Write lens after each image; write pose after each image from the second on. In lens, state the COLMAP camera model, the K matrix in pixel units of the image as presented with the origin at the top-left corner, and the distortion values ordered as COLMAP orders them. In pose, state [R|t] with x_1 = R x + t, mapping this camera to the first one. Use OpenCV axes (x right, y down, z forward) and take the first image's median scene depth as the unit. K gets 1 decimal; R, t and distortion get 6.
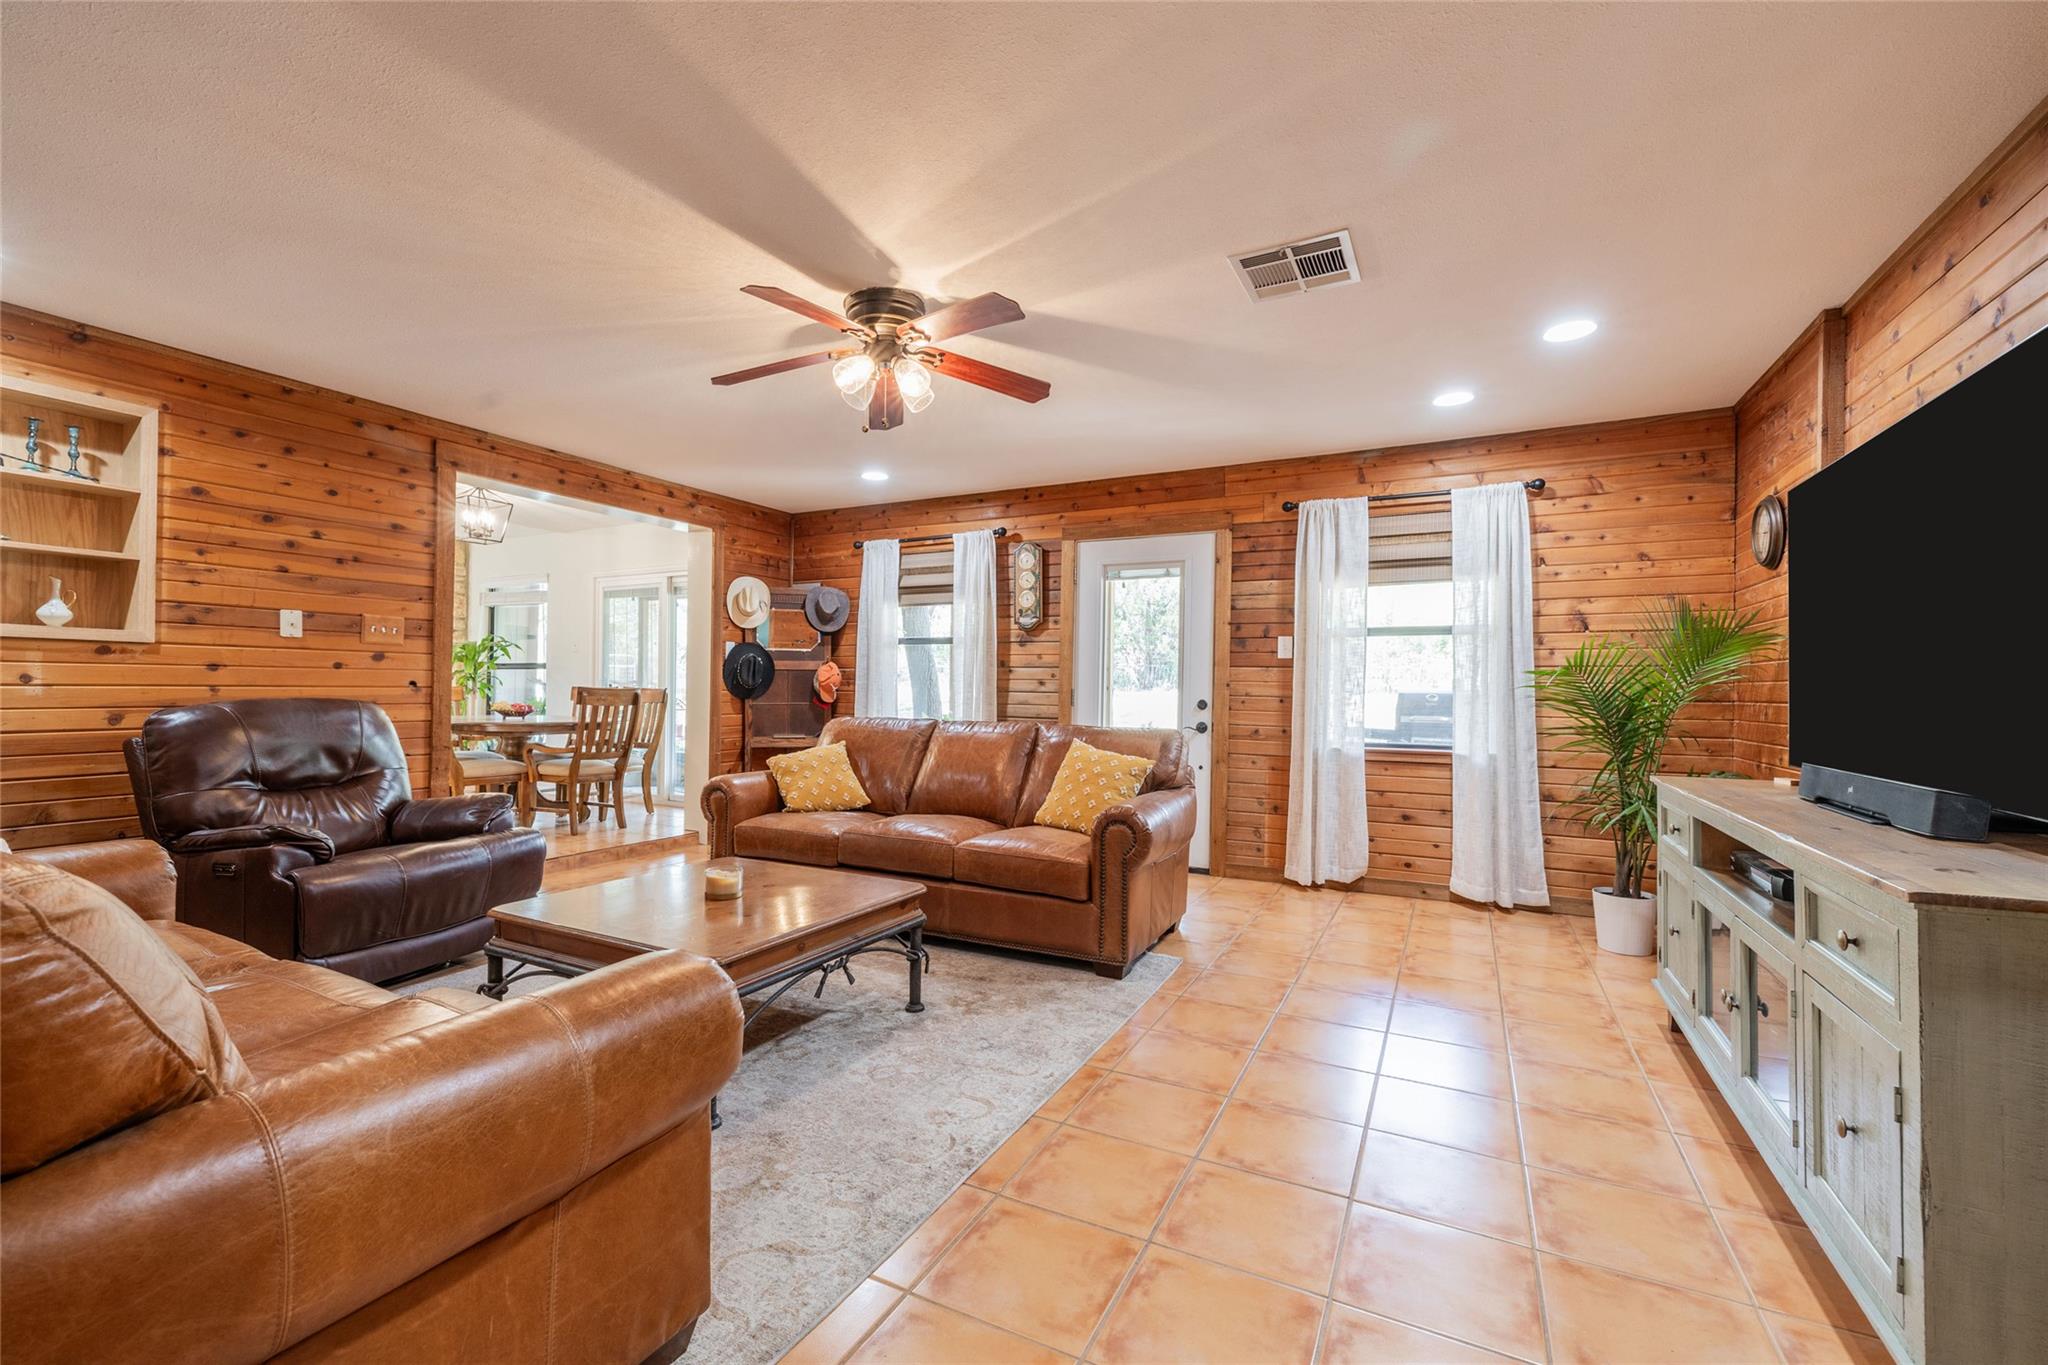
lens RADIAL K [[857.9, 0, 1020.3], [0, 857.9, 685.2], [0, 0, 1]] dist [0.003360, -0.000254]
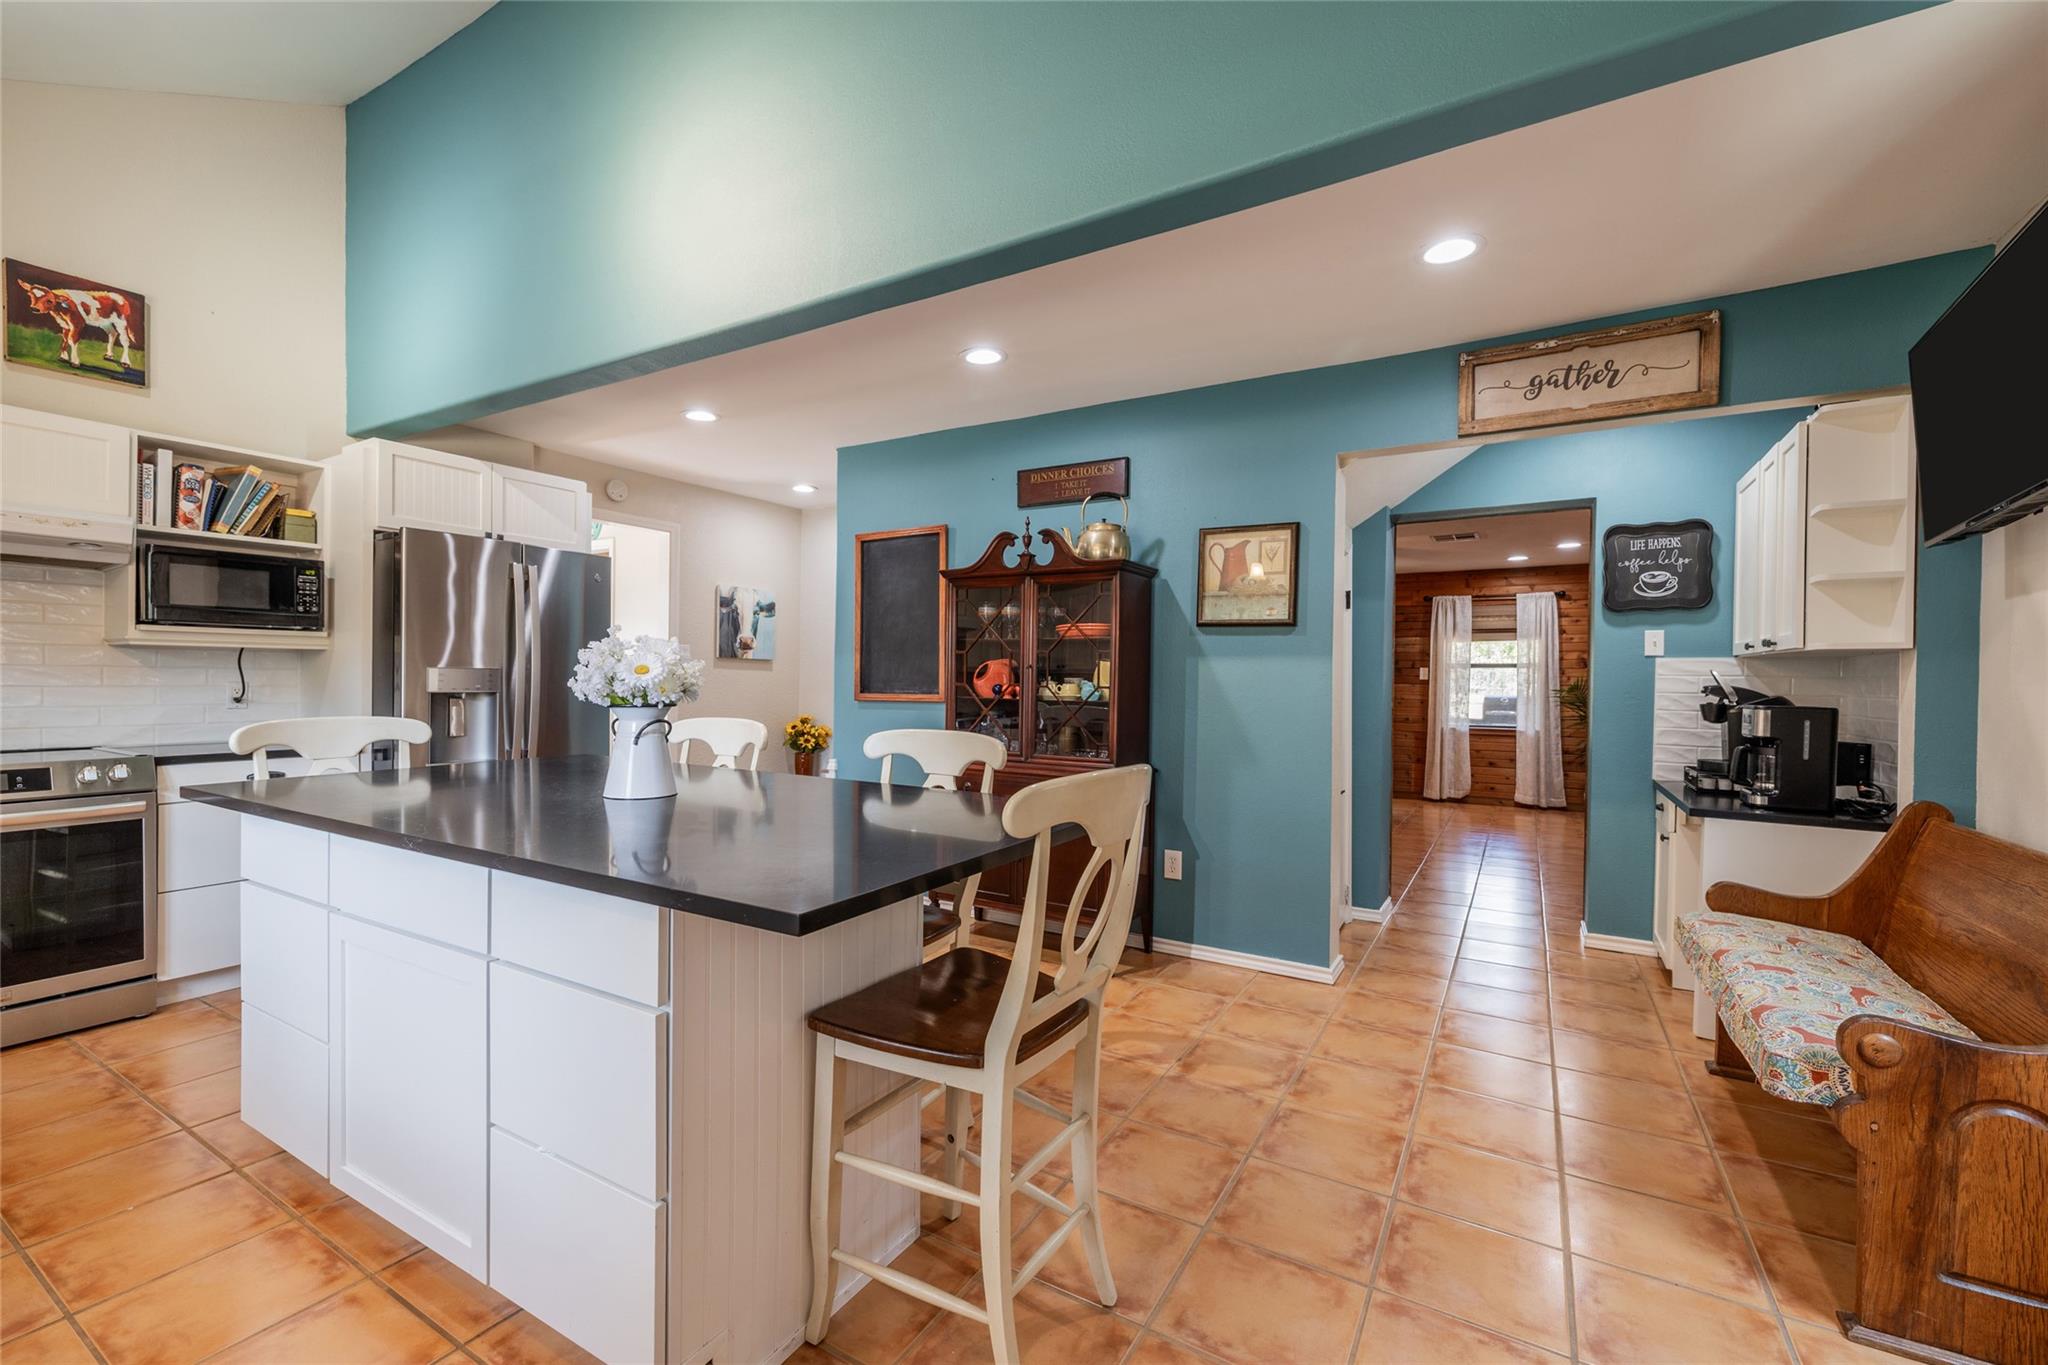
lens RADIAL K [[857.9, 0, 1020.3], [0, 857.9, 685.2], [0, 0, 1]] dist [0.003360, -0.000254]
pose [[0.998201, 0.001836, -0.059929, -0.490522], [-0.001428, 0.999976, 0.006847, -0.032841], [0.059940, -0.006749, 0.998179, -0.984914]]
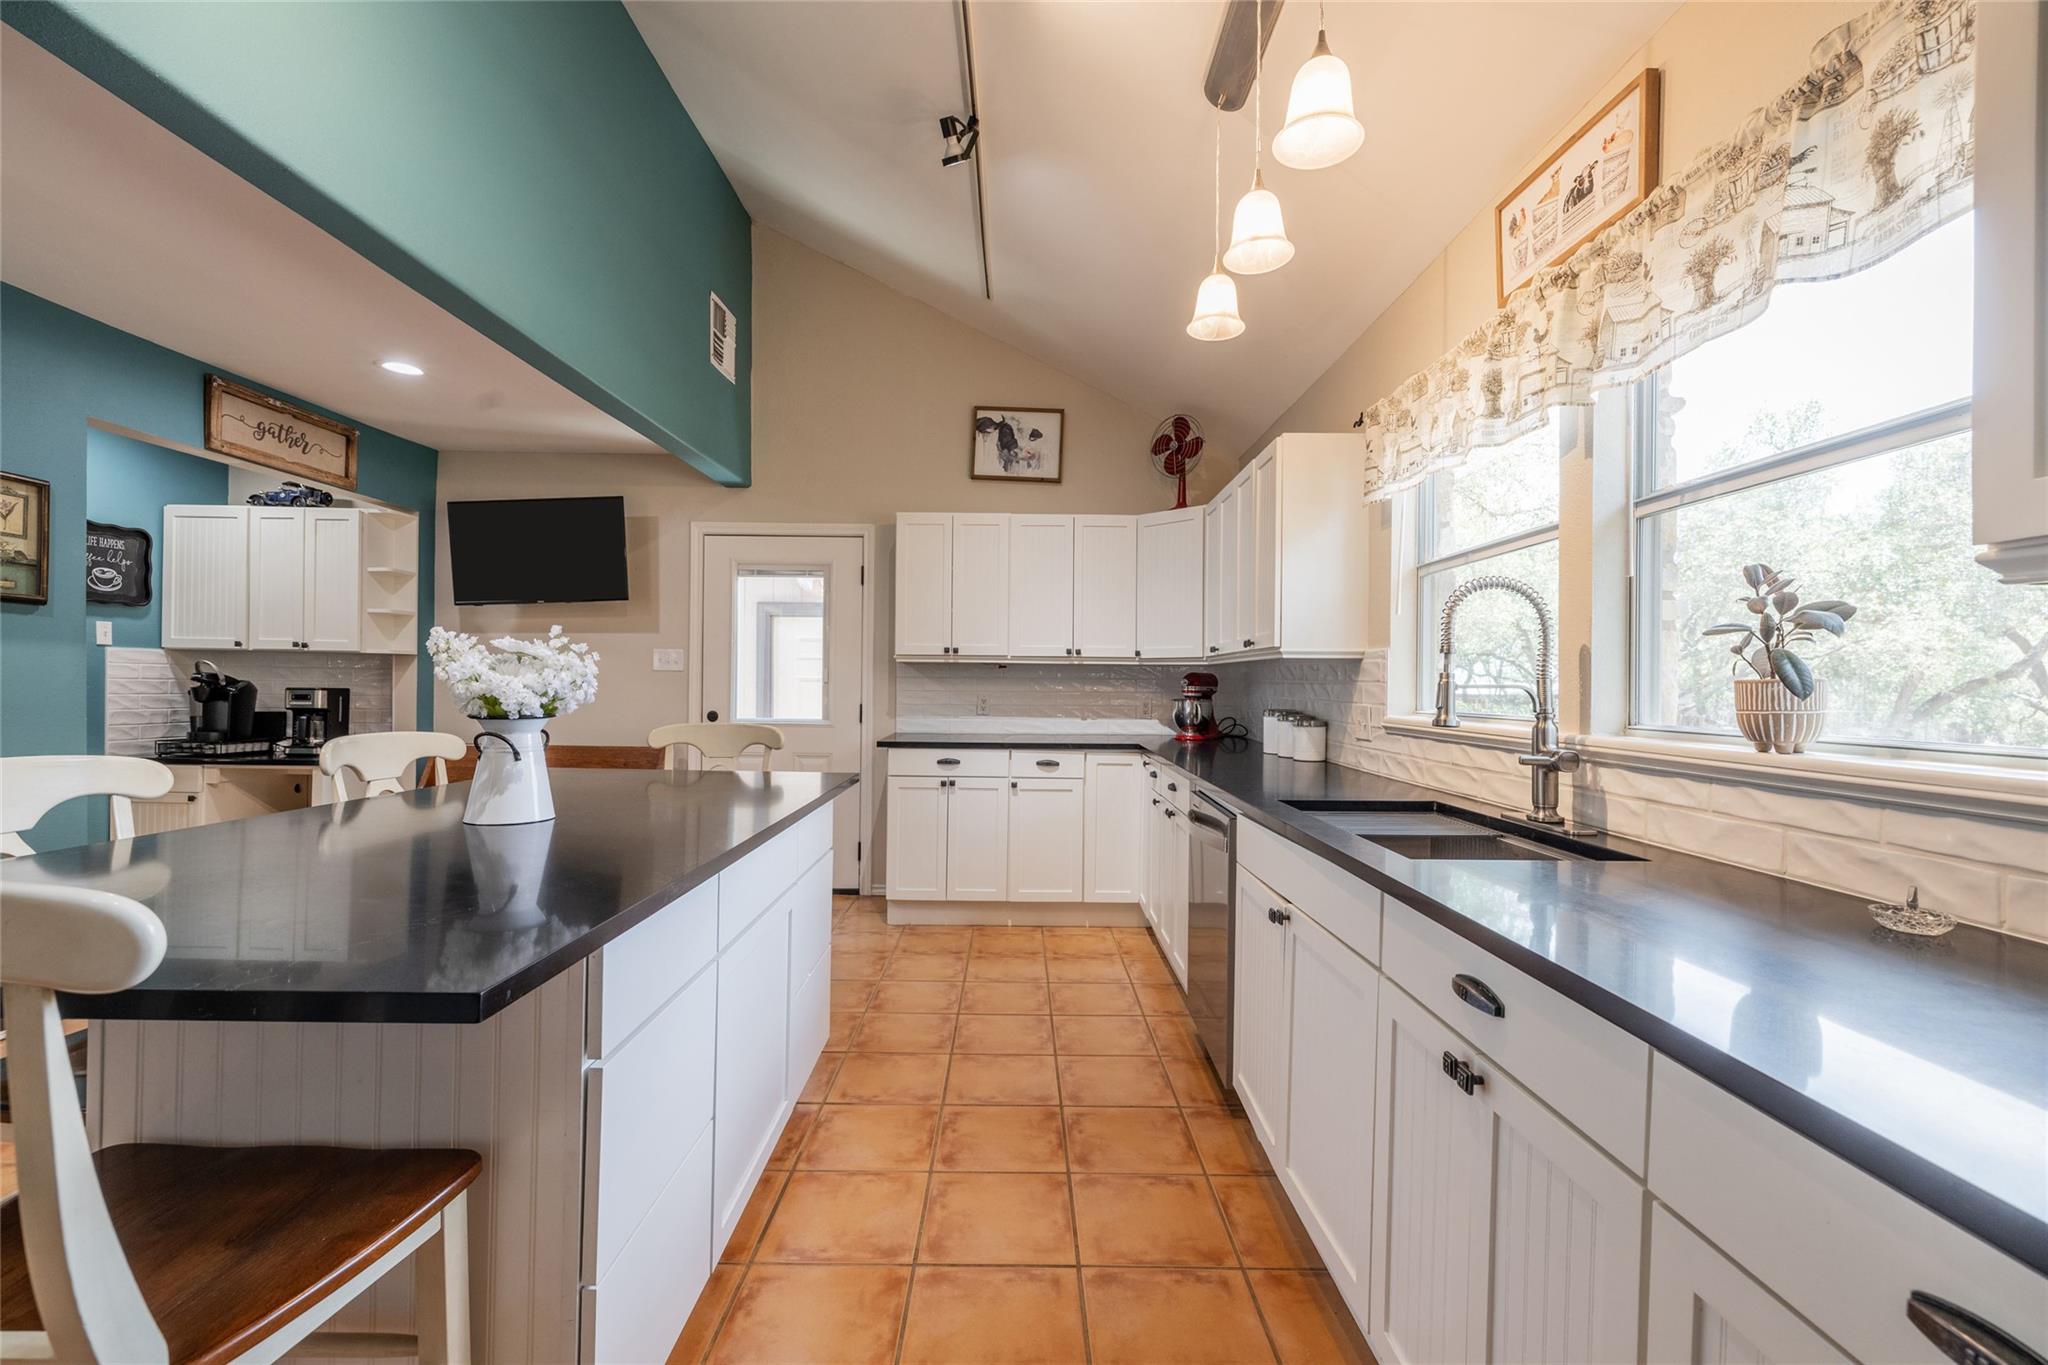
lens RADIAL K [[857.9, 0, 1020.3], [0, 857.9, 685.2], [0, 0, 1]] dist [0.003360, -0.000254]
pose [[-0.463403, -0.017422, 0.885976, -1.214788], [-0.019515, 0.999765, 0.009452, -0.041369], [-0.885932, -0.012910, -0.463635, -0.542333]]
